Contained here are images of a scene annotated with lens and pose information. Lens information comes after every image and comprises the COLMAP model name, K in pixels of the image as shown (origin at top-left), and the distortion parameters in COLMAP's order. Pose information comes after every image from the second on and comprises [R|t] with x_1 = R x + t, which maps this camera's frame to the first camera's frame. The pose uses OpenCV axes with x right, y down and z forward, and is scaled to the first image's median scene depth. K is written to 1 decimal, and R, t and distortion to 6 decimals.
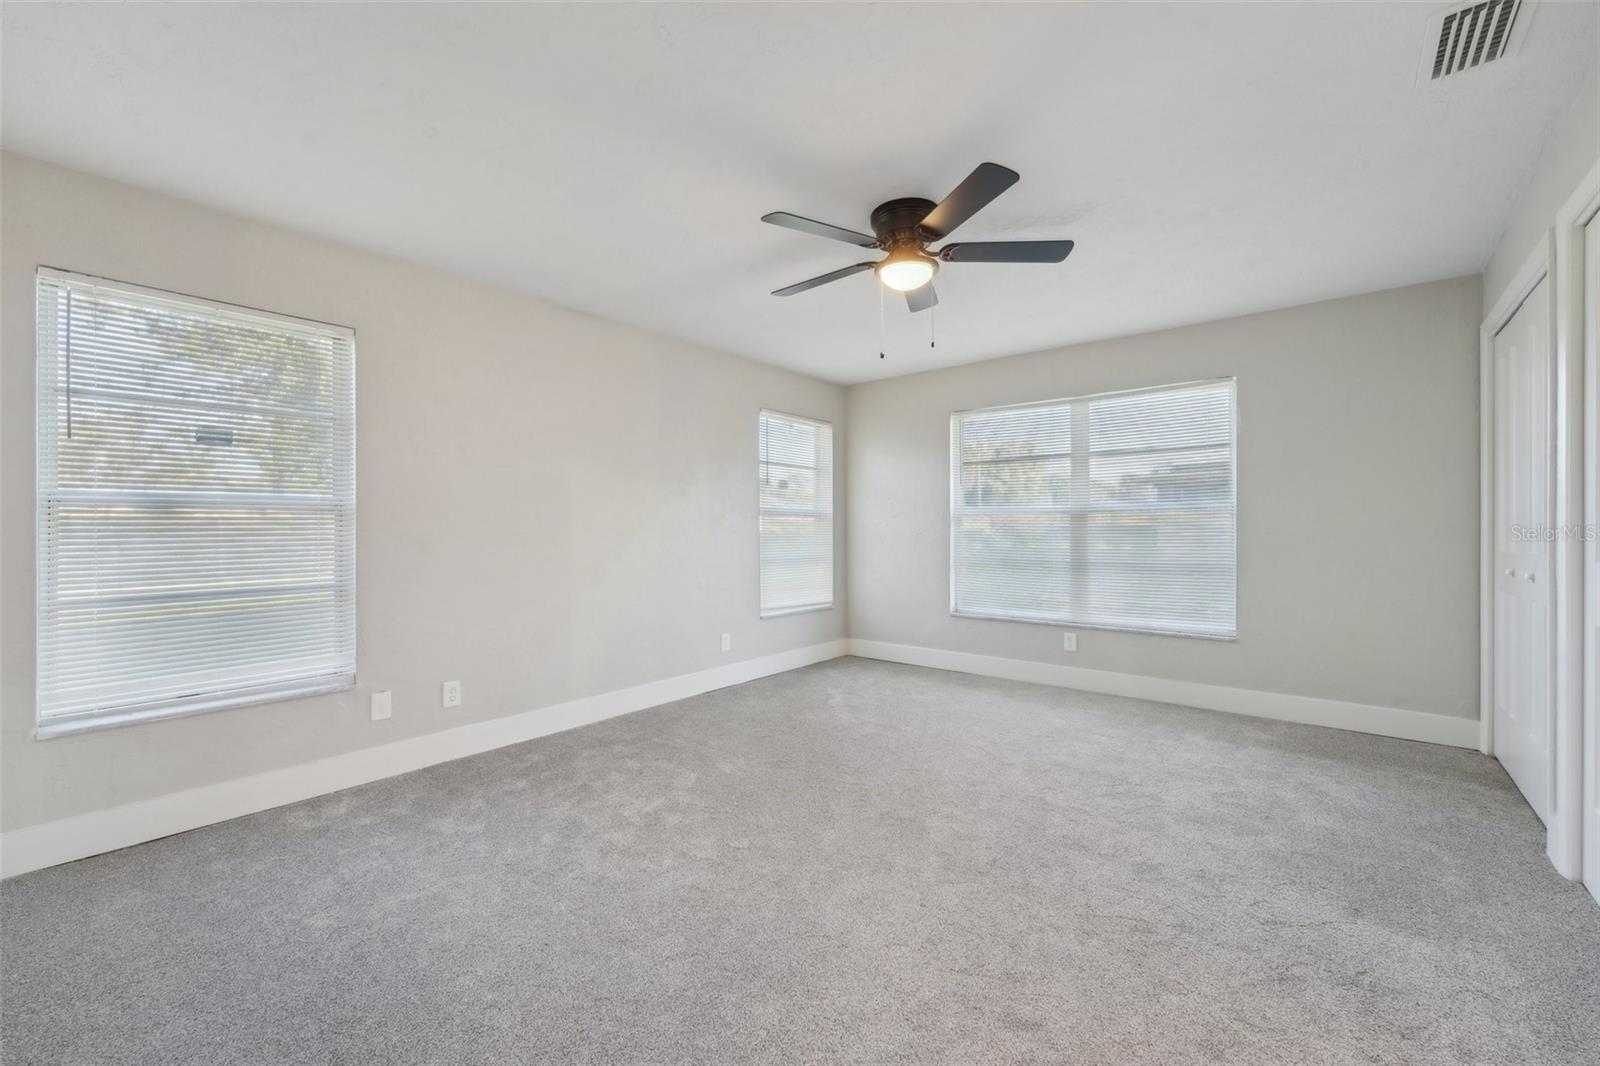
lens RADIAL K [[638.7, 0, 796.8], [0, 638.7, 526.1], [0, 0, 1]] dist [0.000526, -0.000206]
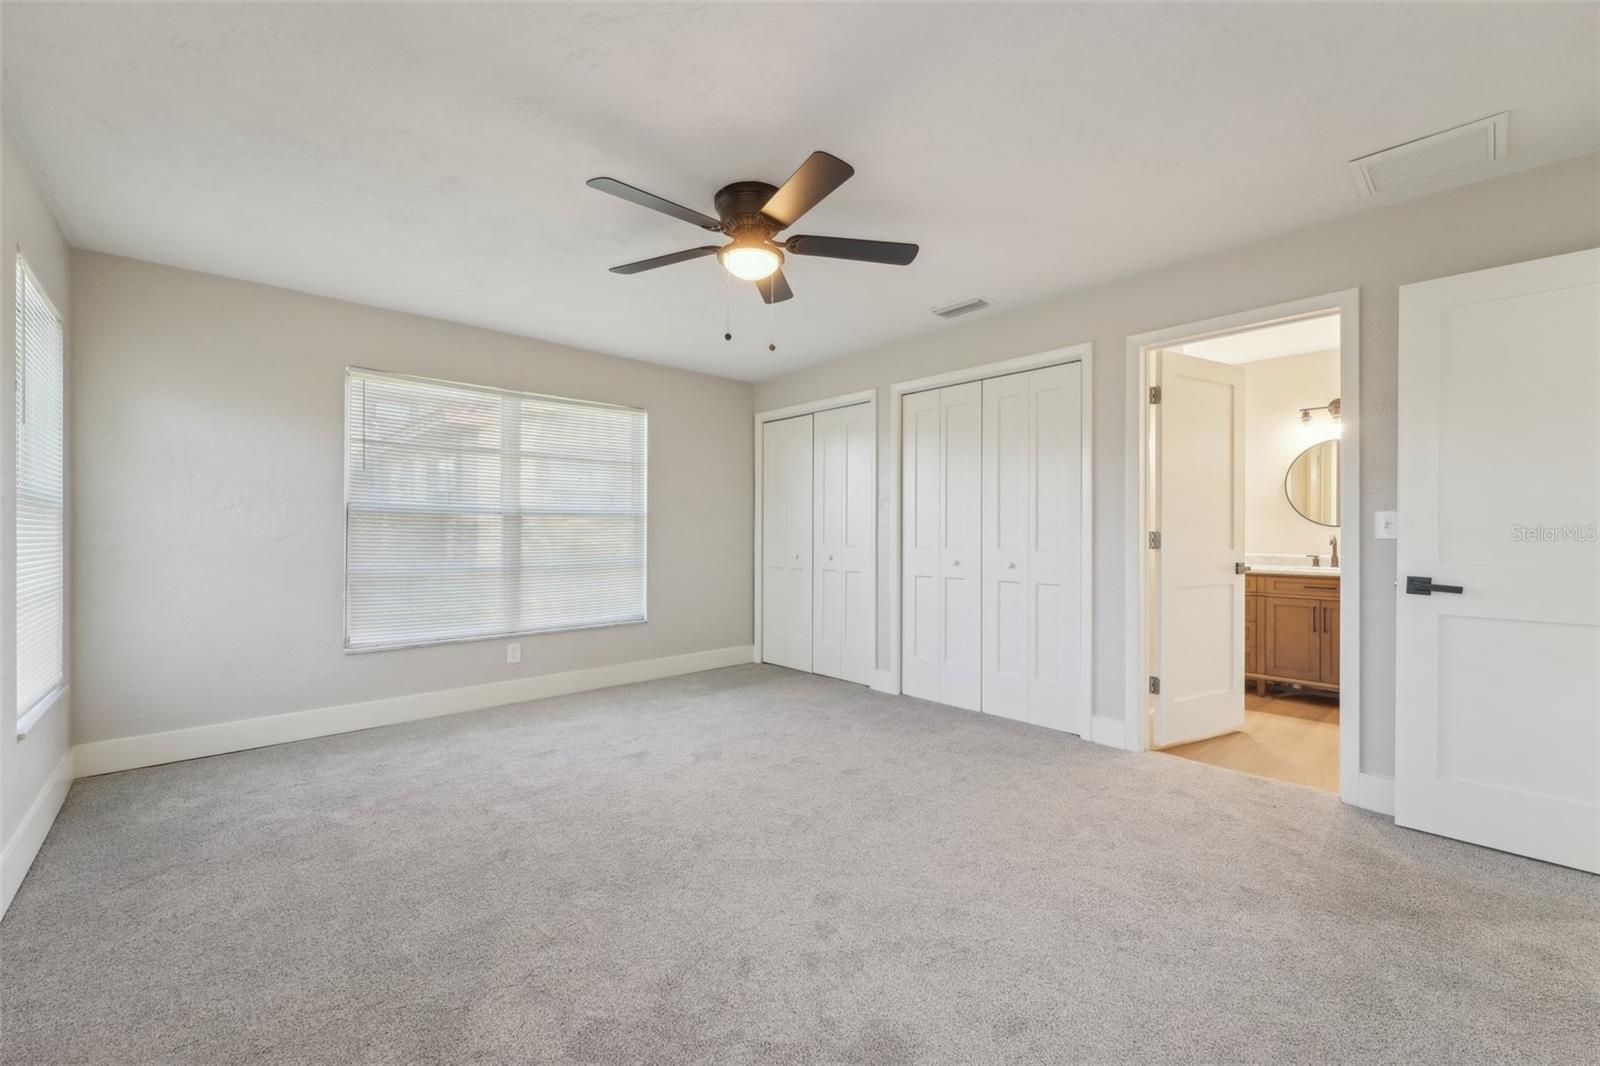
lens RADIAL K [[646.6, 0, 795.1], [0, 646.6, 519.6], [0, 0, 1]] dist [0.003112, 0.000069]
pose [[0.170615, 0.022682, 0.985077, -0.565181], [0.000339, 0.999734, -0.023078, 0.010921], [-0.985338, 0.004271, 0.170562, 0.565924]]
